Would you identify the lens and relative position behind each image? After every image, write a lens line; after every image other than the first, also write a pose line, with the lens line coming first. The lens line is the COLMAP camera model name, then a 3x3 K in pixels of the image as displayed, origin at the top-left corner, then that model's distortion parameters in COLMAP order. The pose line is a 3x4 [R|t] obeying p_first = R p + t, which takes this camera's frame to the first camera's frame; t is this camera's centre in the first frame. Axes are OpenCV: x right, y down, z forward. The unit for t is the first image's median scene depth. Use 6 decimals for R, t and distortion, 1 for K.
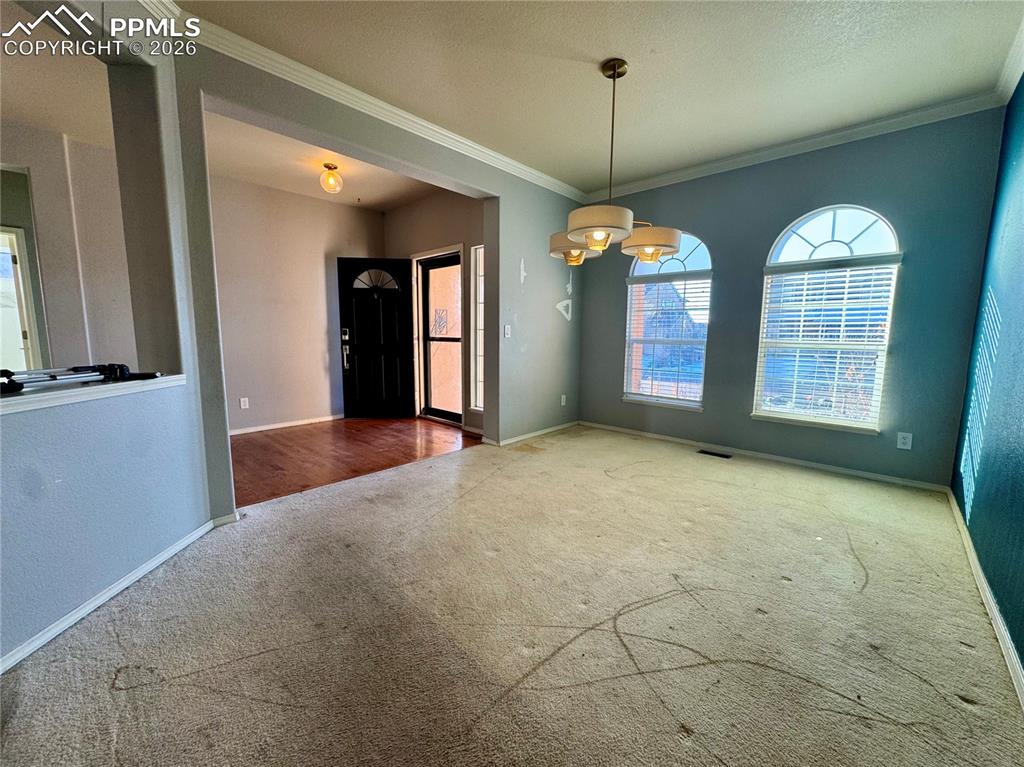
lens RADIAL K [[408.3, 0, 511.4], [0, 408.3, 383.4], [0, 0, 1]] dist [-0.004764, 0.000058]
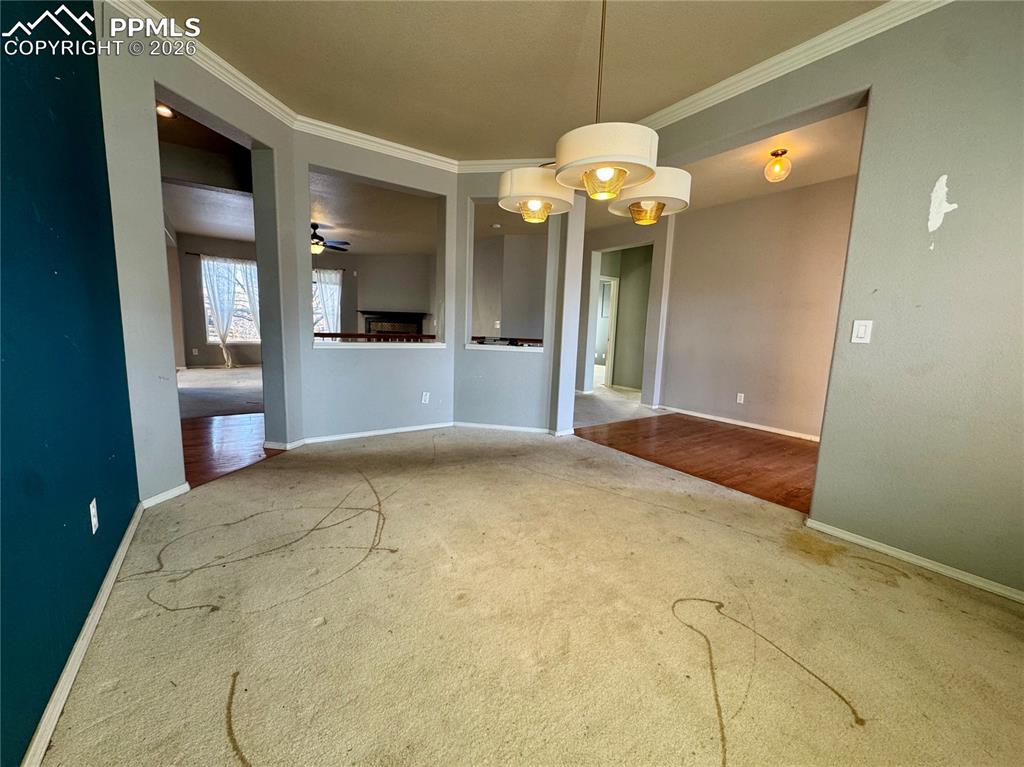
lens RADIAL K [[408.3, 0, 511.4], [0, 408.3, 383.4], [0, 0, 1]] dist [-0.004764, 0.000058]
pose [[-0.210836, 0.120189, -0.970104, 0.702042], [-0.158367, 0.975102, 0.155227, -0.081678], [0.964608, 0.186360, -0.186553, 0.762474]]
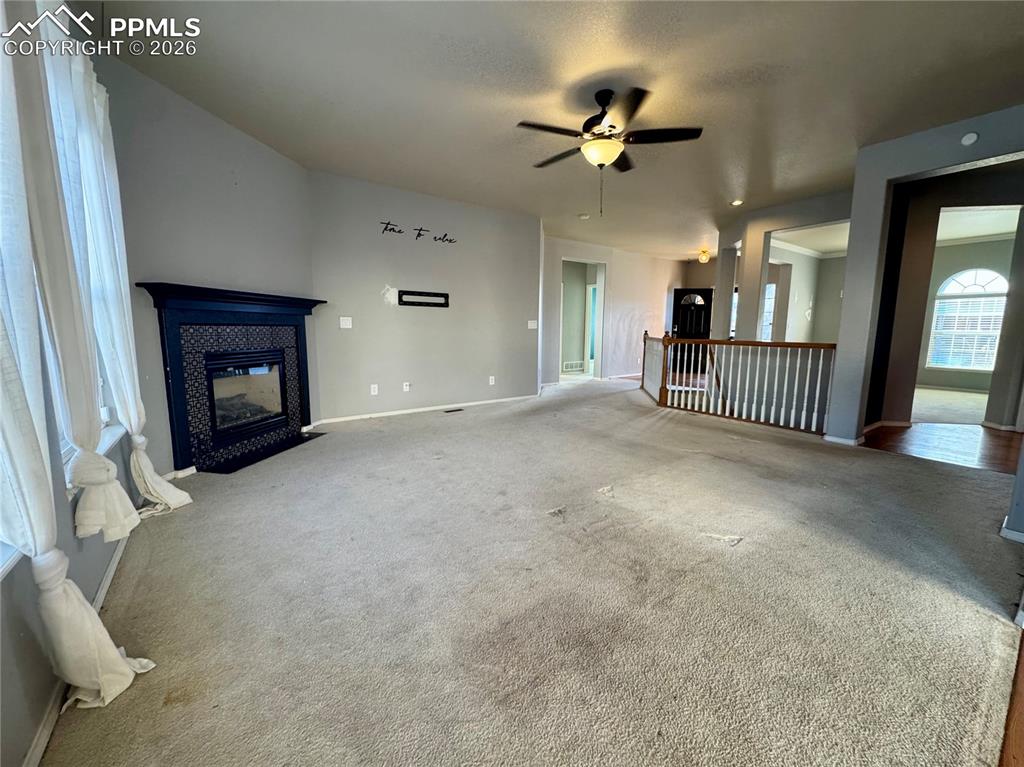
lens RADIAL K [[408.3, 0, 511.4], [0, 408.3, 383.4], [0, 0, 1]] dist [-0.004764, 0.000058]
pose [[0.980622, 0.025537, -0.194236, -1.123083], [-0.023495, 0.999642, 0.012809, 0.193342], [0.194493, -0.007997, 0.980871, -1.503797]]
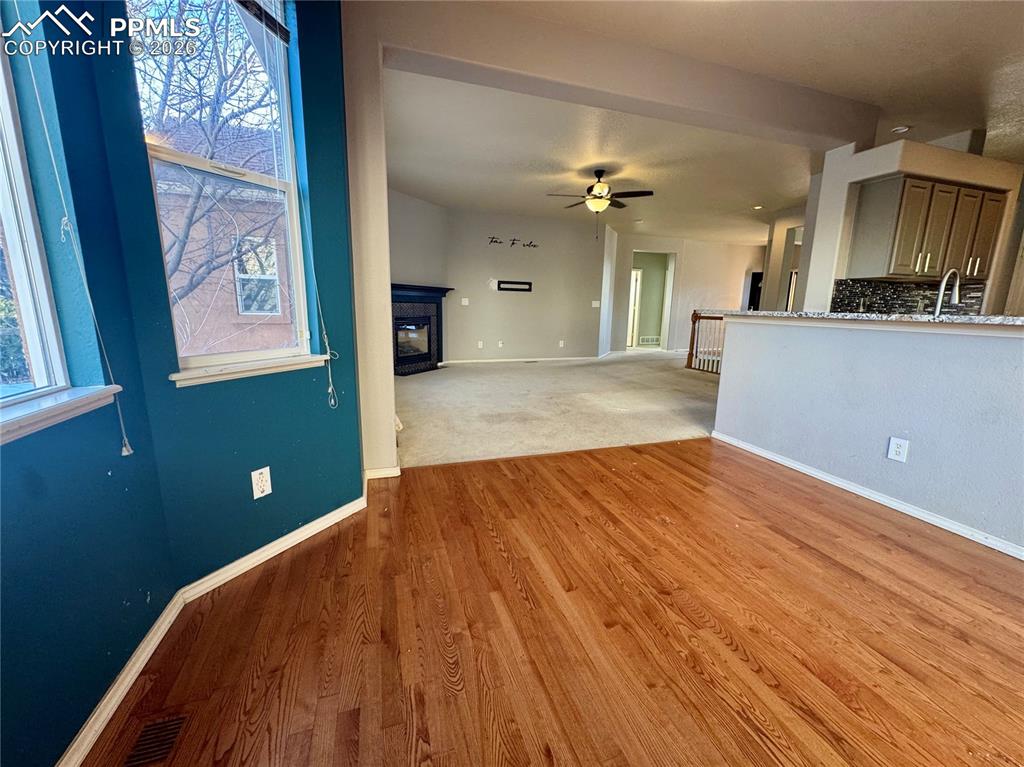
lens RADIAL K [[408.3, 0, 511.4], [0, 408.3, 383.4], [0, 0, 1]] dist [-0.004764, 0.000058]
pose [[0.873284, 0.099089, -0.477029, -0.636103], [-0.071448, 0.994560, 0.075794, 0.273247], [0.481945, -0.032107, 0.875613, -2.081057]]
